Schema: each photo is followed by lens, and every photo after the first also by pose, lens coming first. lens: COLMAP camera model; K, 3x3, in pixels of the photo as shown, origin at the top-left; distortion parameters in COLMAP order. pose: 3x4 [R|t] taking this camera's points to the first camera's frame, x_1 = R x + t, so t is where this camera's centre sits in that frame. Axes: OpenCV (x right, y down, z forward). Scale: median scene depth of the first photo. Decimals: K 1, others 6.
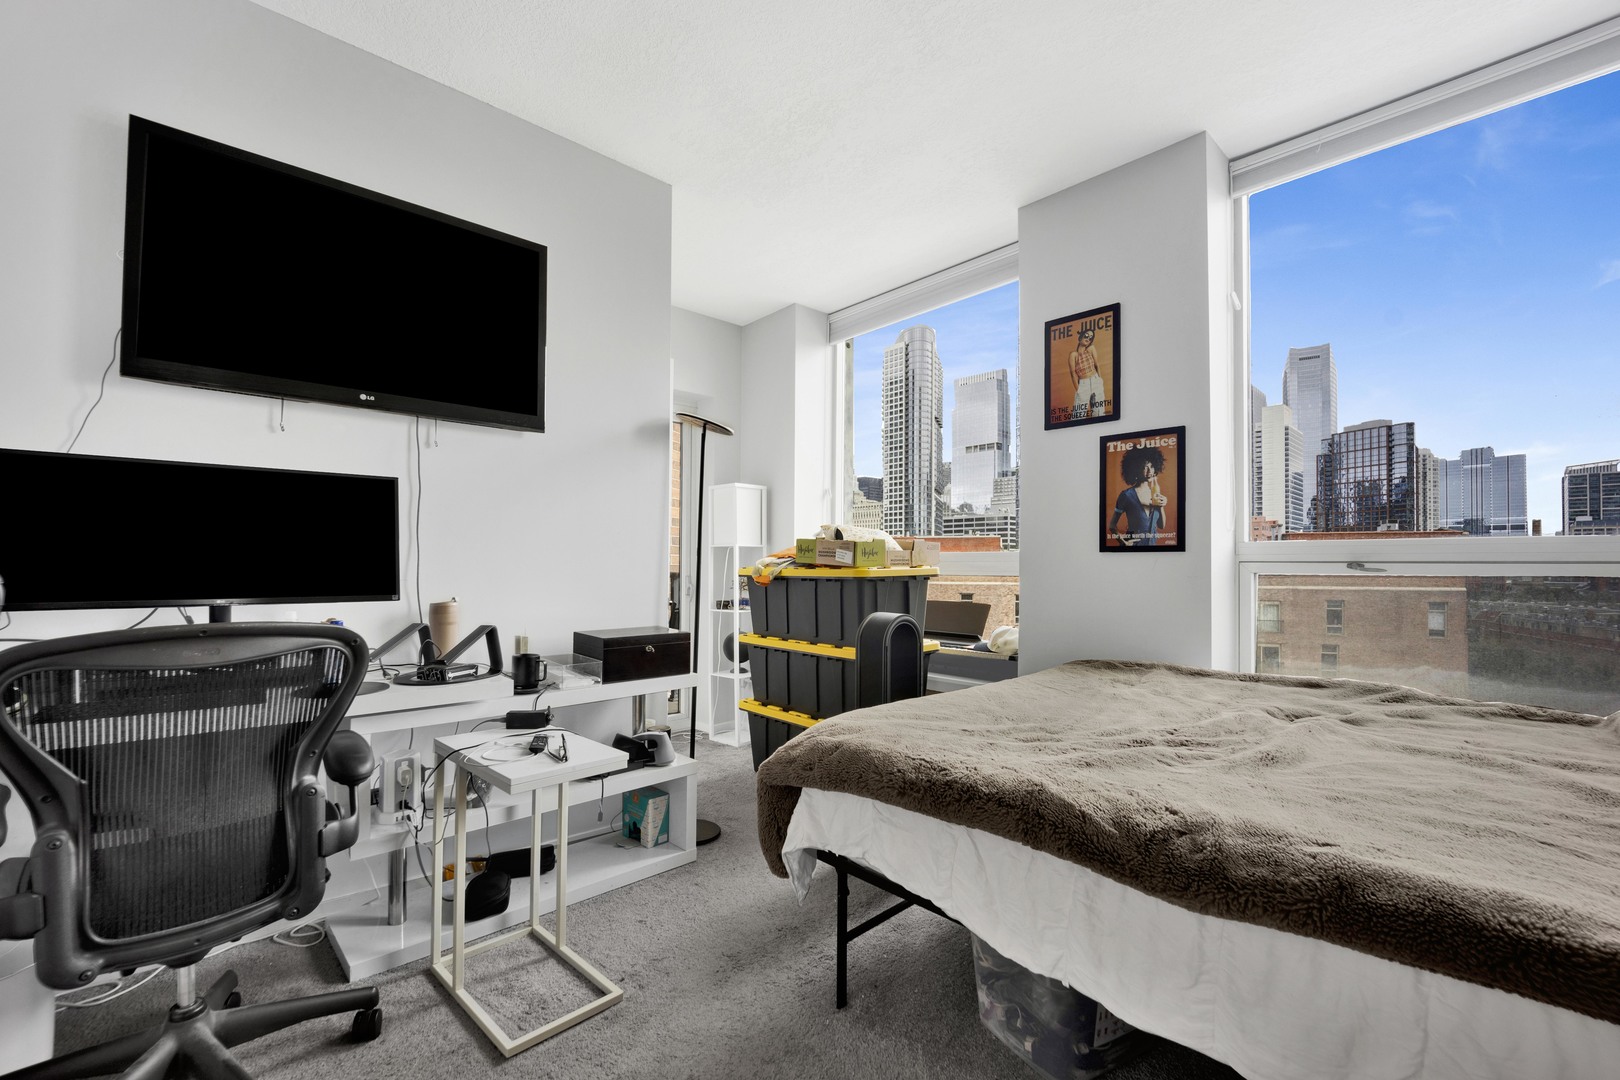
lens RADIAL K [[675.9, 0, 793.0], [0, 675.9, 549.4], [0, 0, 1]] dist [-0.021015, -0.000855]
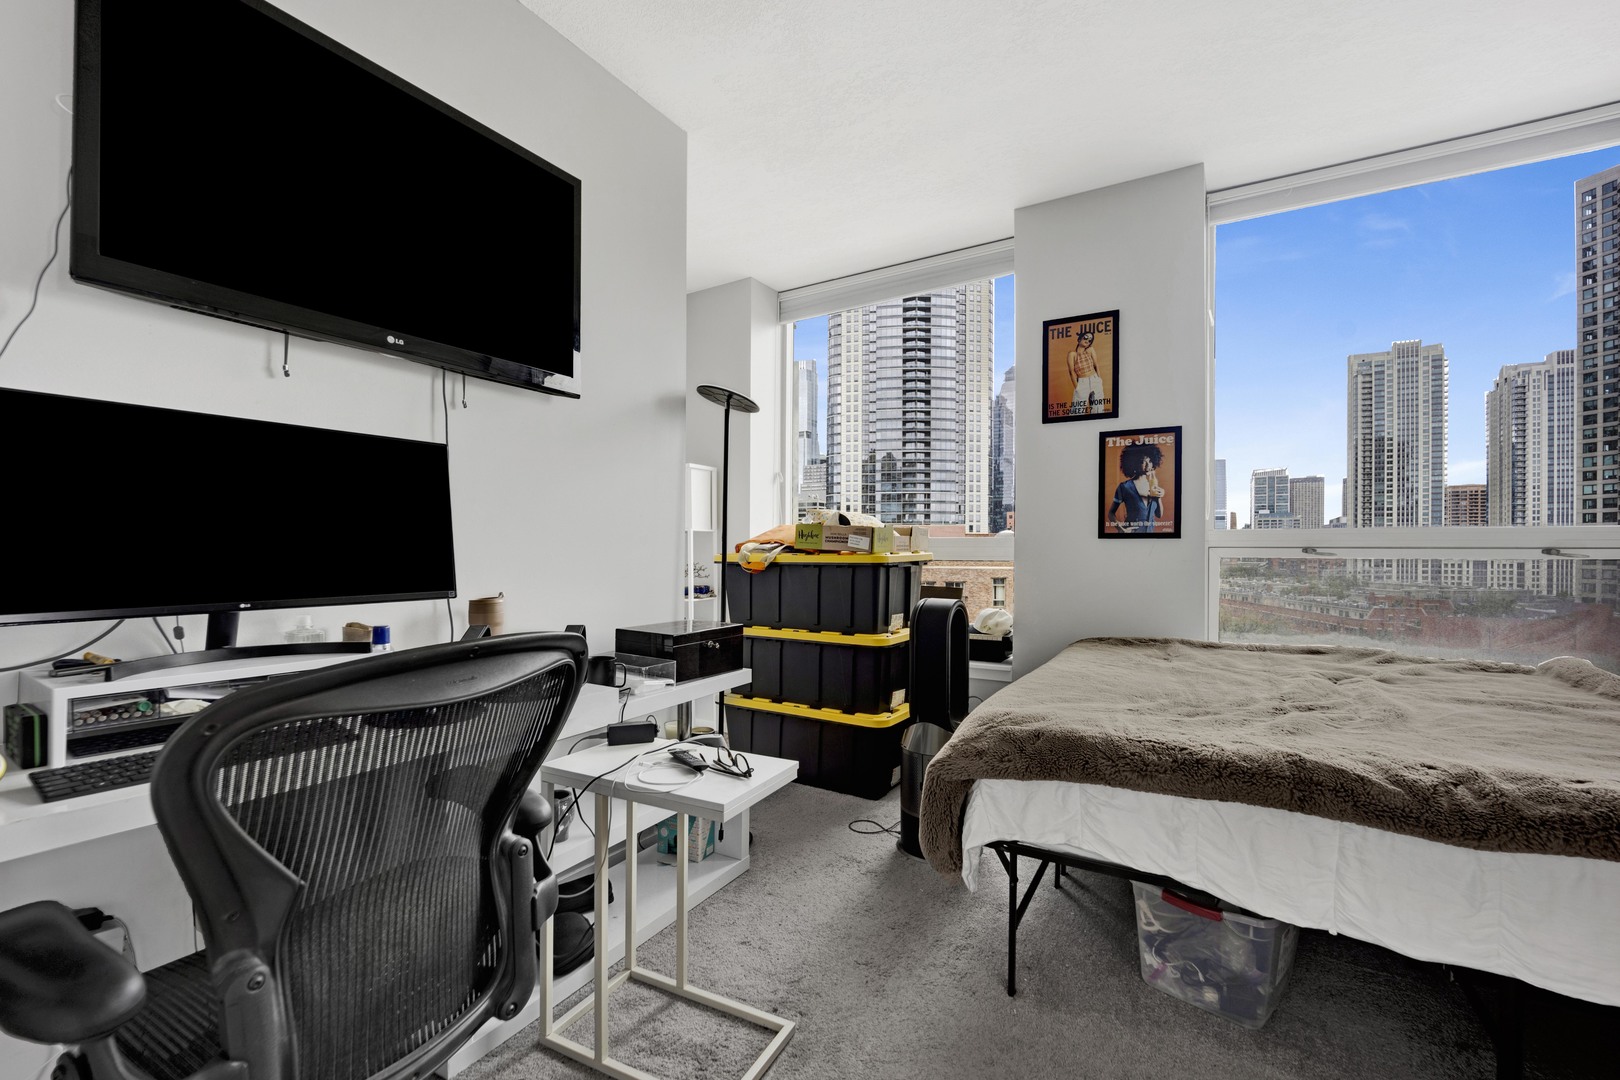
lens RADIAL K [[675.9, 0, 800.9], [0, 675.9, 547.1], [0, 0, 1]] dist [-0.021015, -0.000855]
pose [[0.961441, -0.002026, 0.275005, -0.339303], [-0.003299, 0.999816, 0.018901, -0.001063], [-0.274993, -0.019079, 0.961257, 0.094502]]
